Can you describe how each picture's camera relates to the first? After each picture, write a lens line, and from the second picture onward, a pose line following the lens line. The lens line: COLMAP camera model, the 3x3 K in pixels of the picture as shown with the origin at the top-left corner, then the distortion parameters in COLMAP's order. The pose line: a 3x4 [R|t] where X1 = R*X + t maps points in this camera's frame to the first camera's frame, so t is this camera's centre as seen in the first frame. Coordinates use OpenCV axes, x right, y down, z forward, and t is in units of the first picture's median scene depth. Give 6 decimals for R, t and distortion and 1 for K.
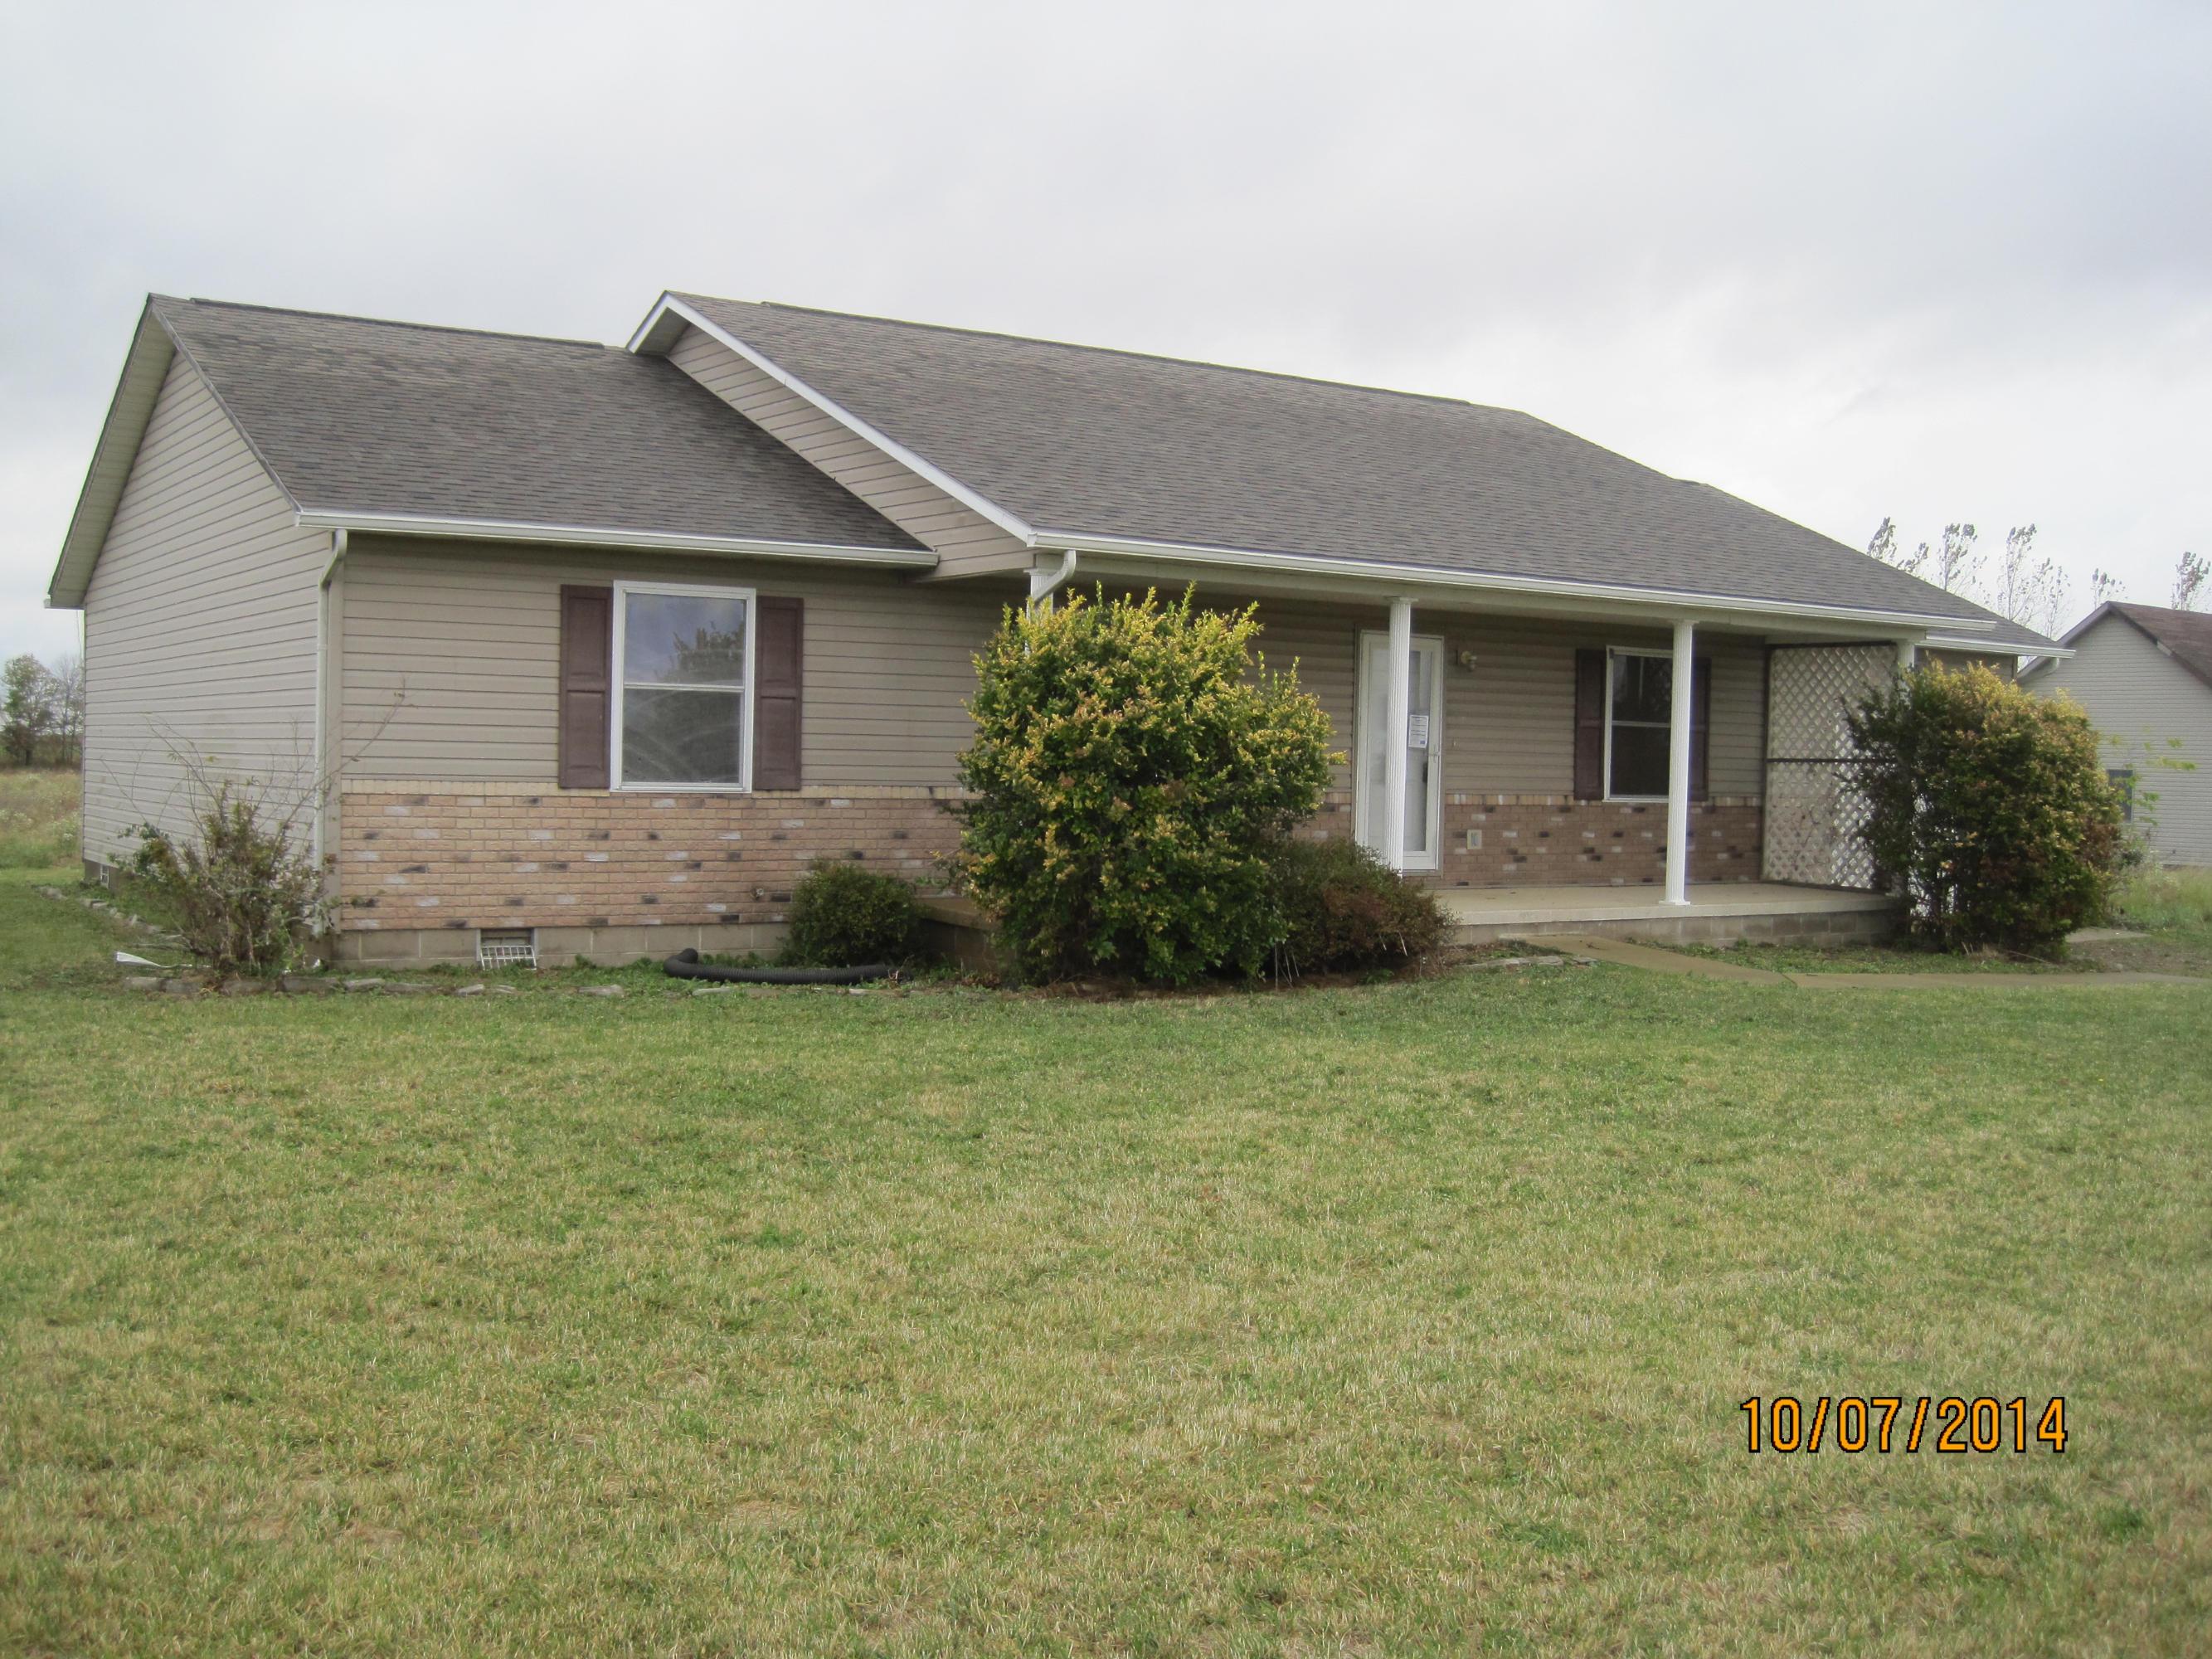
lens RADIAL K [[2303.1, 0, 1104.3], [0, 2303.1, 829.4], [0, 0, 1]] dist [-0.129483, 0.000000]
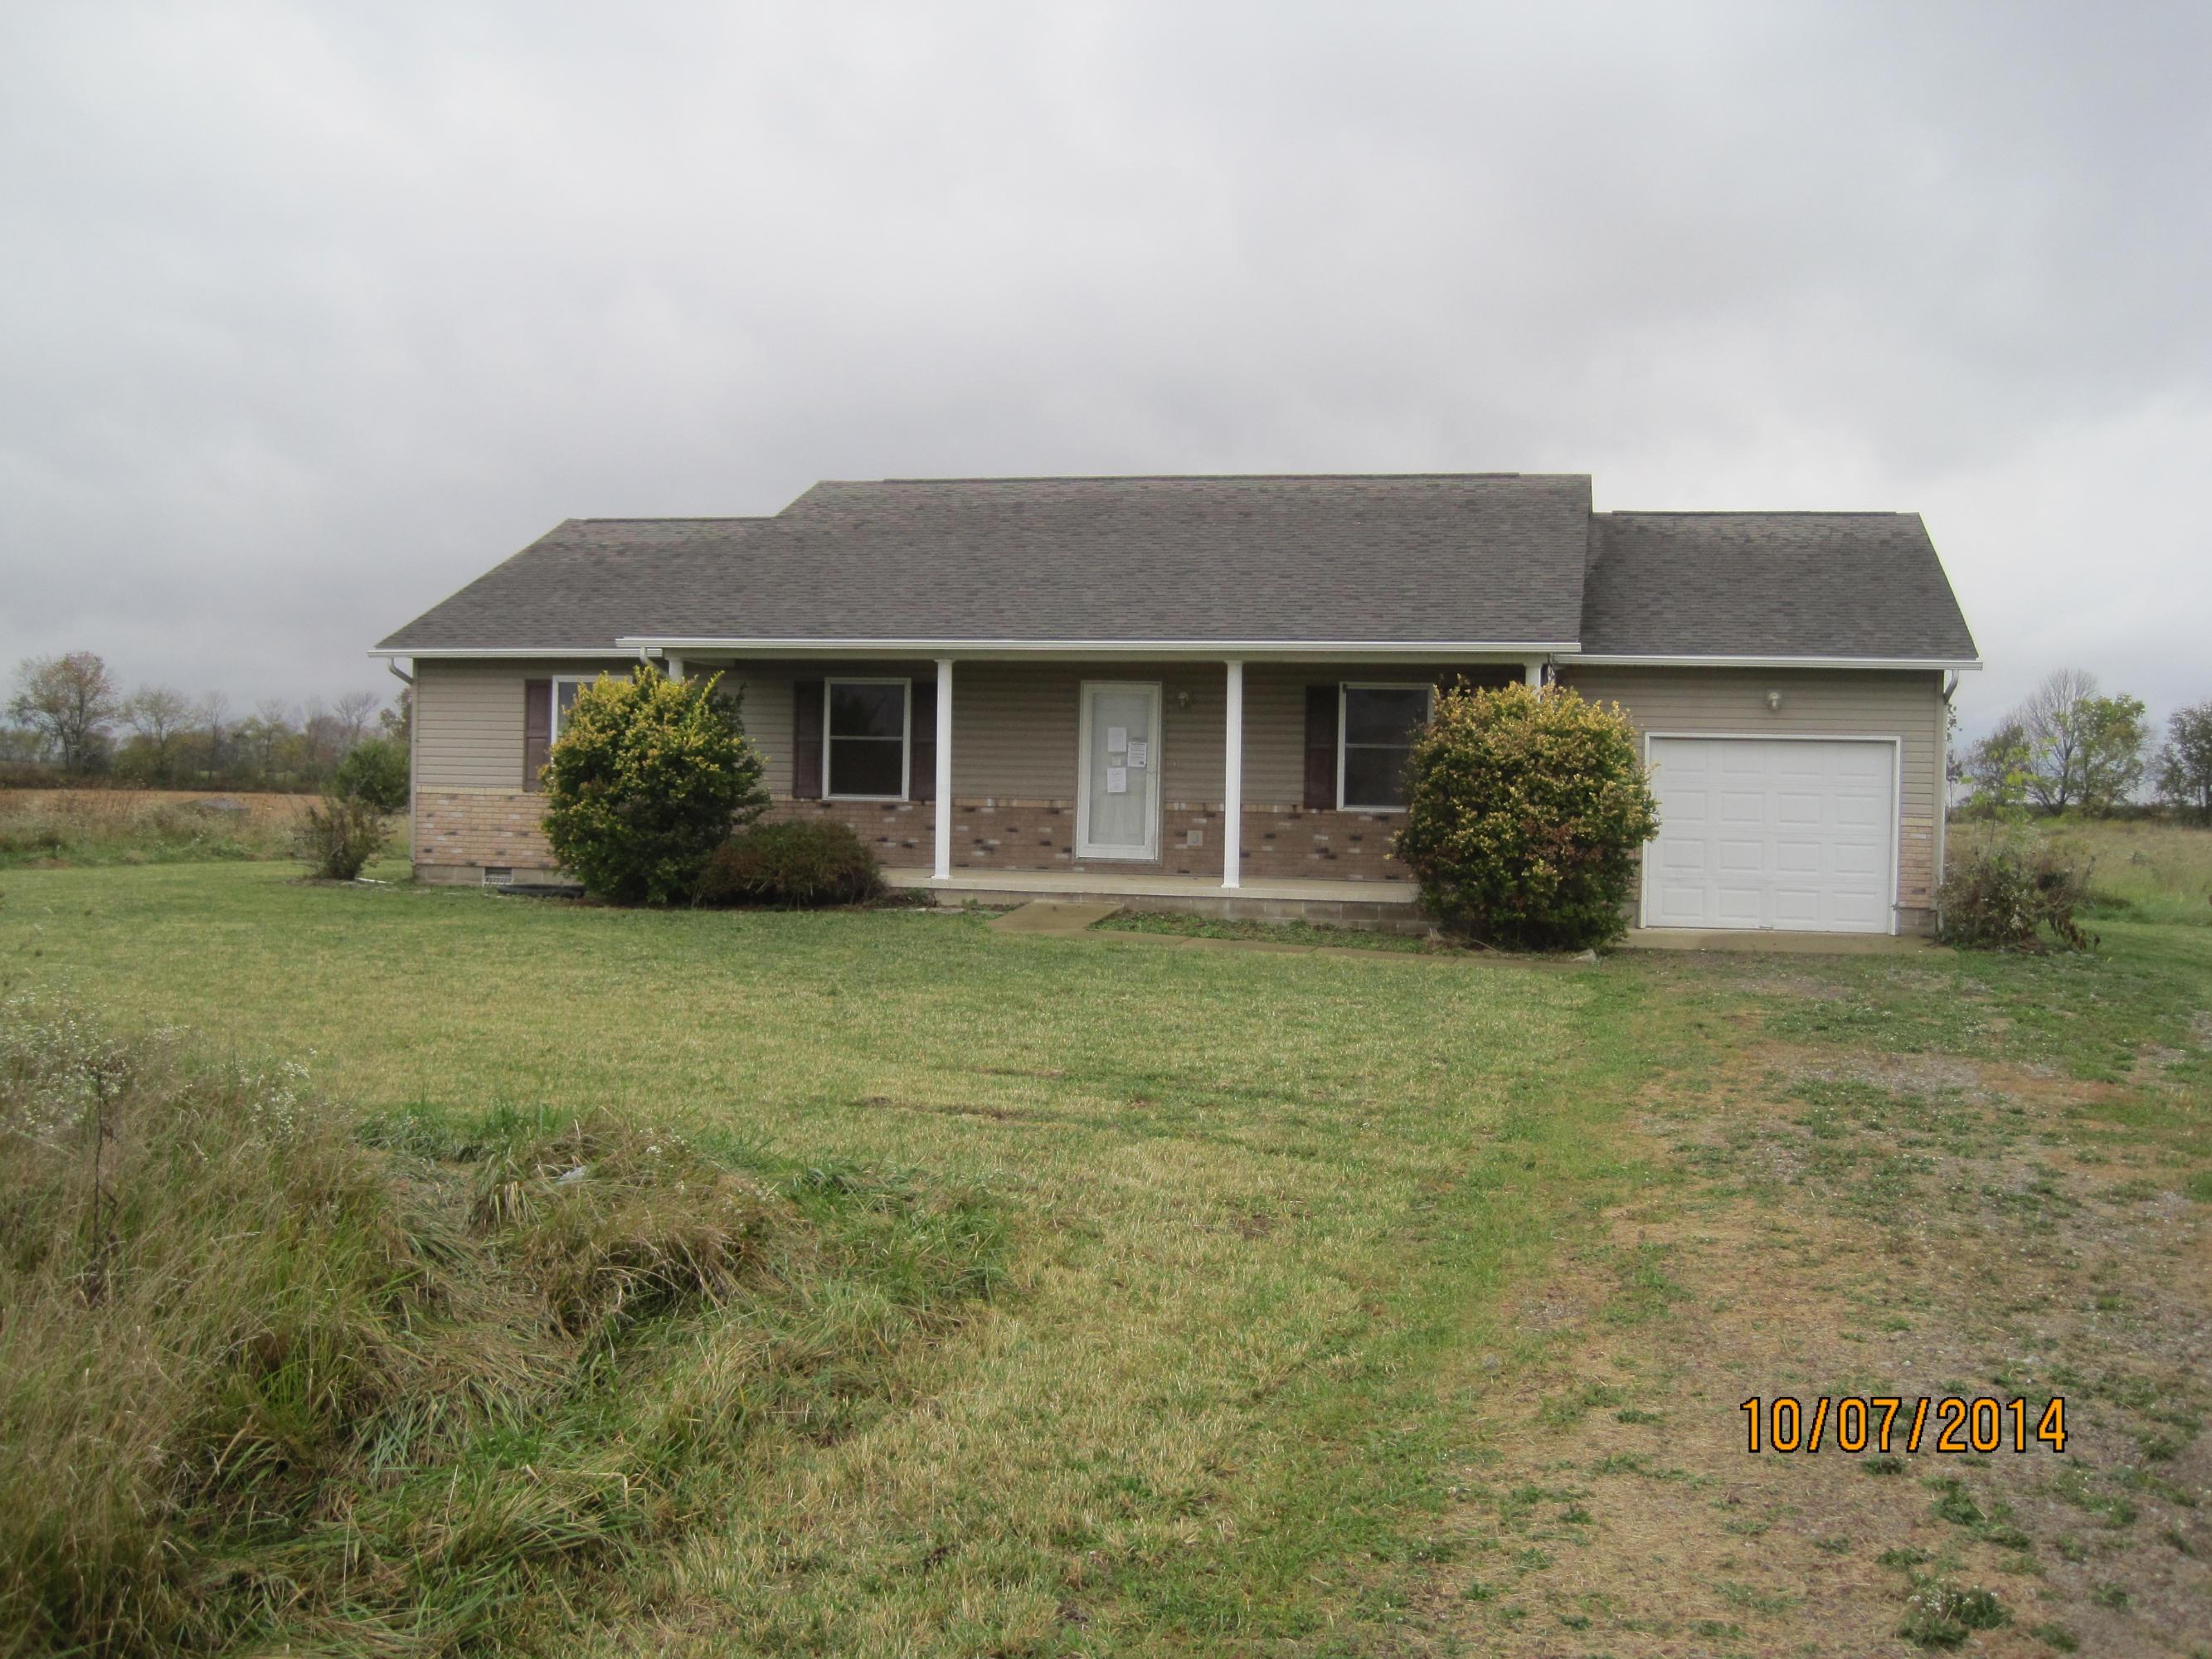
lens RADIAL K [[2303.1, 0, 1109.9], [0, 2303.1, 834.3], [0, 0, 1]] dist [-0.129483, 0.000000]
pose [[0.674559, 0.007803, -0.738180, 1.148915], [-0.028351, 0.999480, -0.015343, 0.024960], [0.737676, 0.031278, 0.674430, 0.100107]]
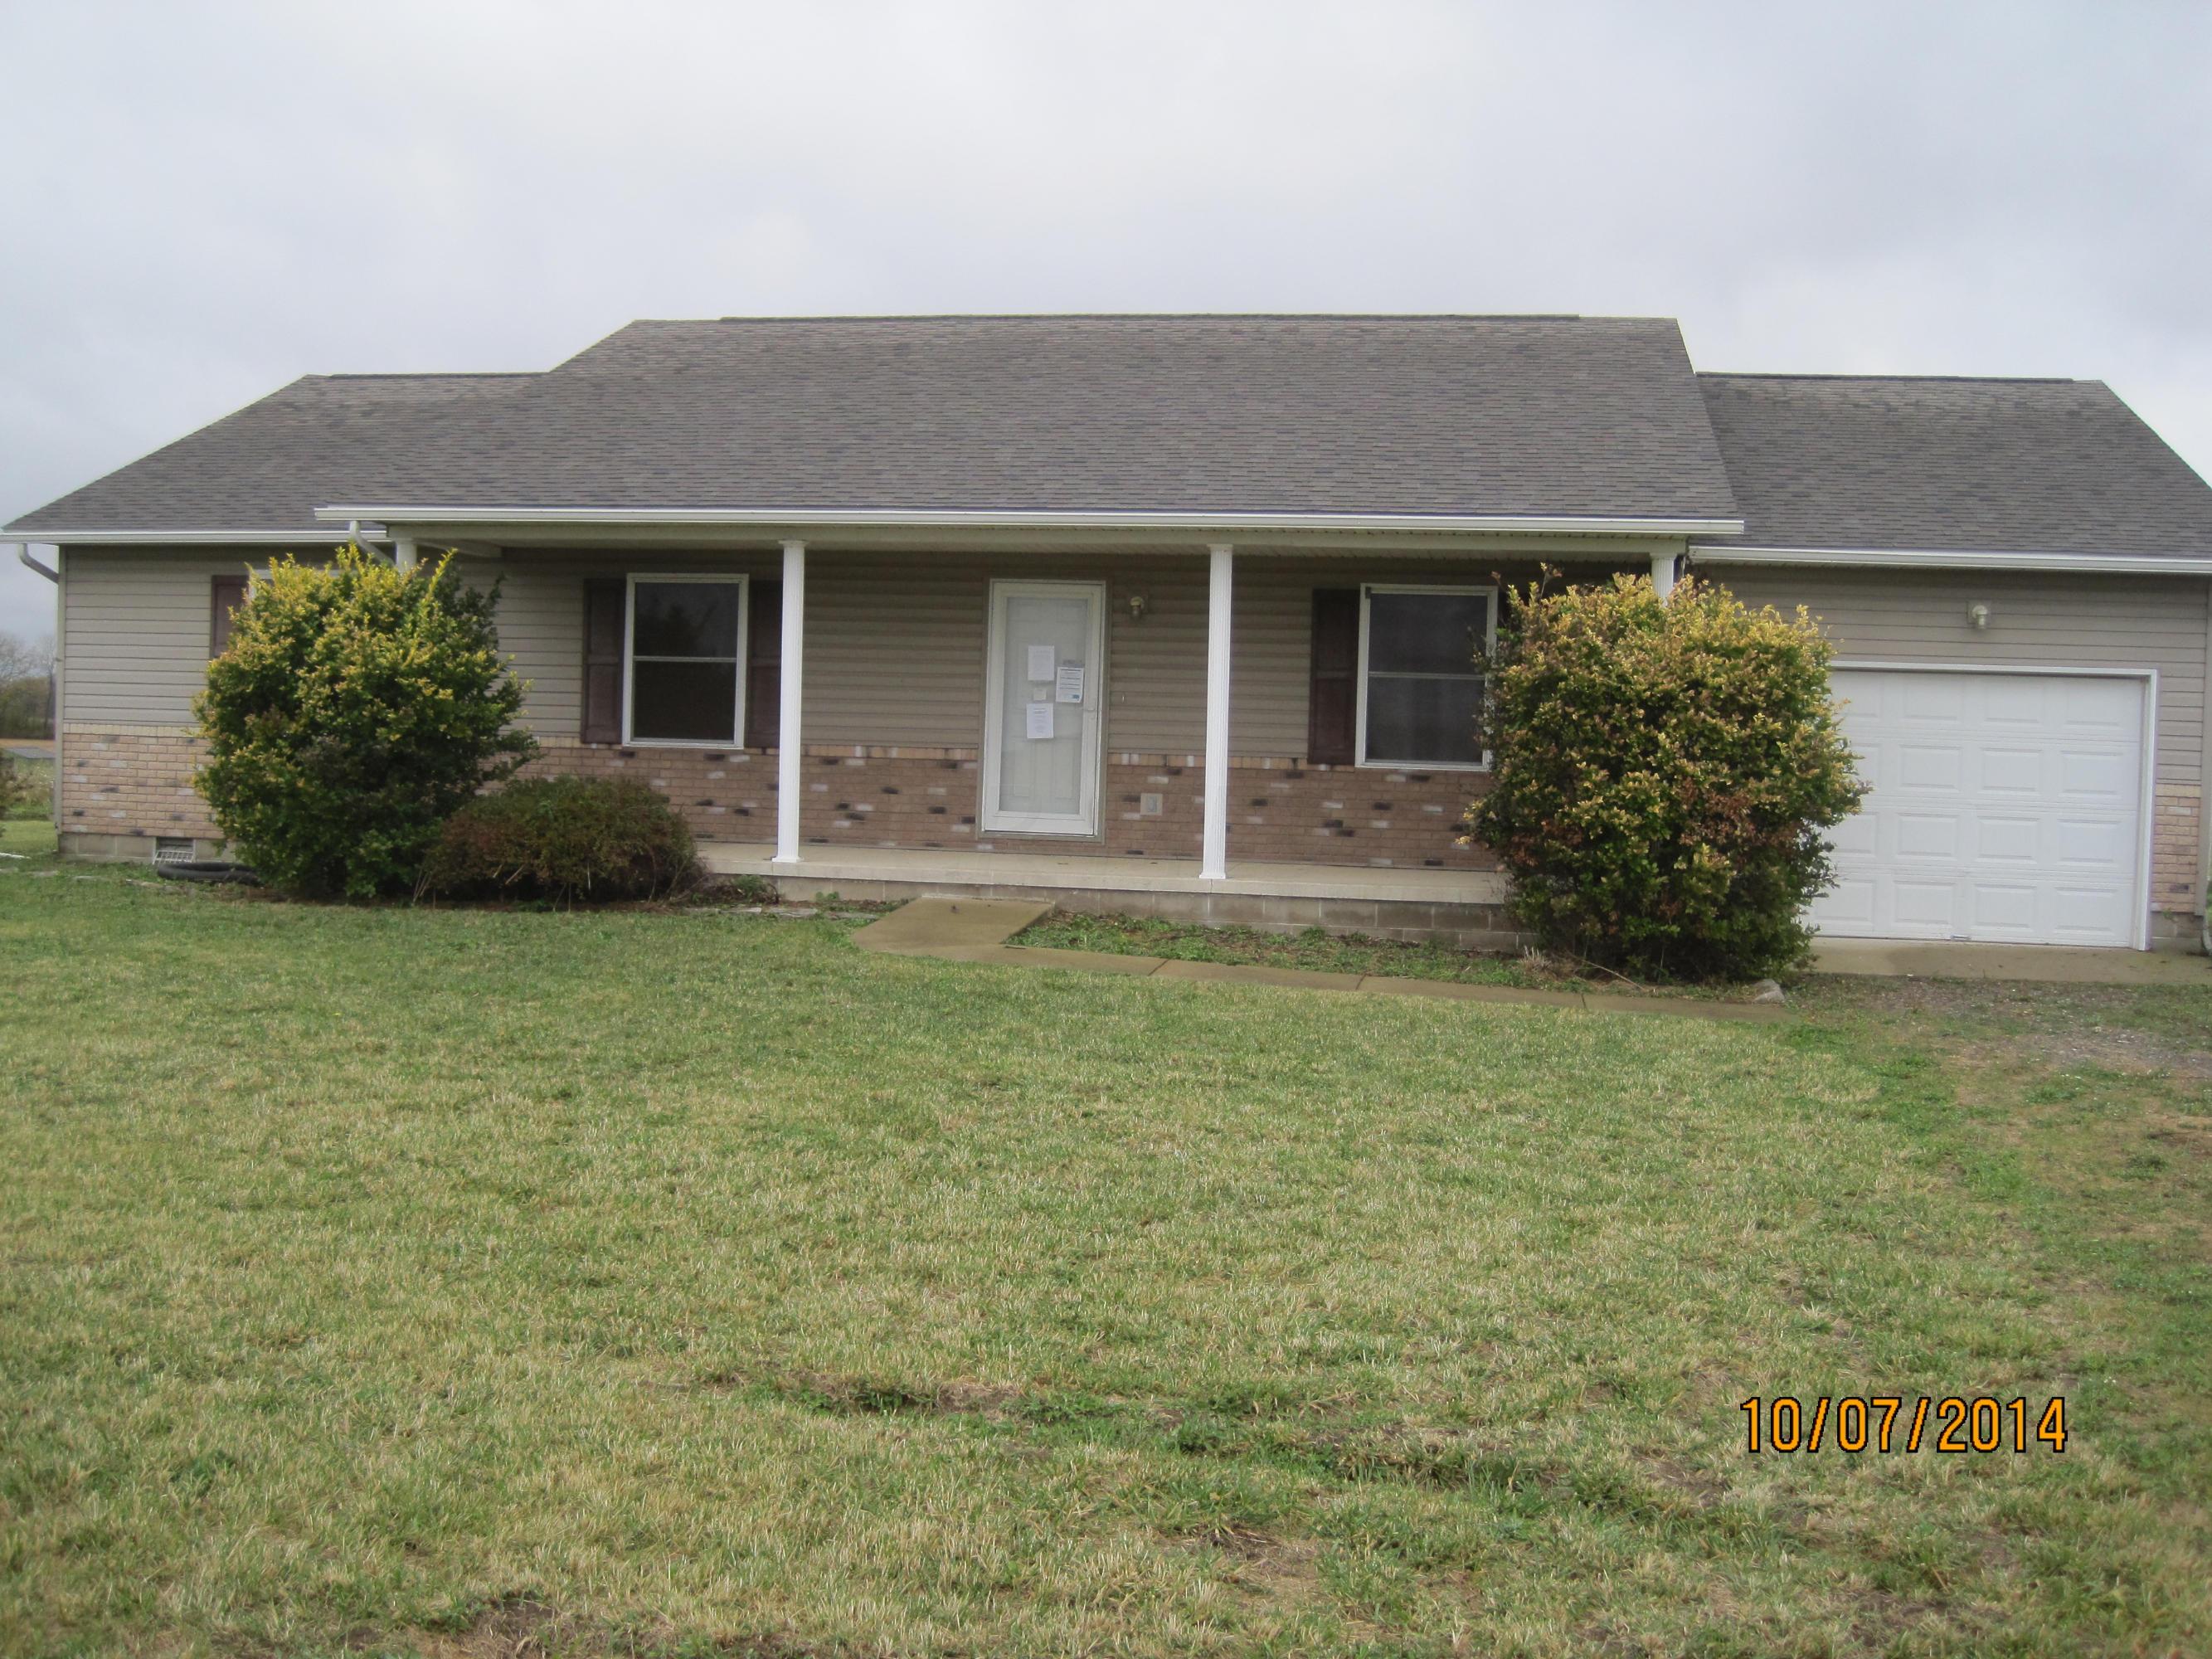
lens RADIAL K [[2303.1, 0, 1109.6], [0, 2303.1, 823.6], [0, 0, 1]] dist [-0.129483, 0.000000]
pose [[0.714010, 0.023066, -0.699755, 0.832687], [-0.035195, 0.999376, -0.002969, 0.016199], [0.699250, 0.026748, 0.714376, 0.362100]]
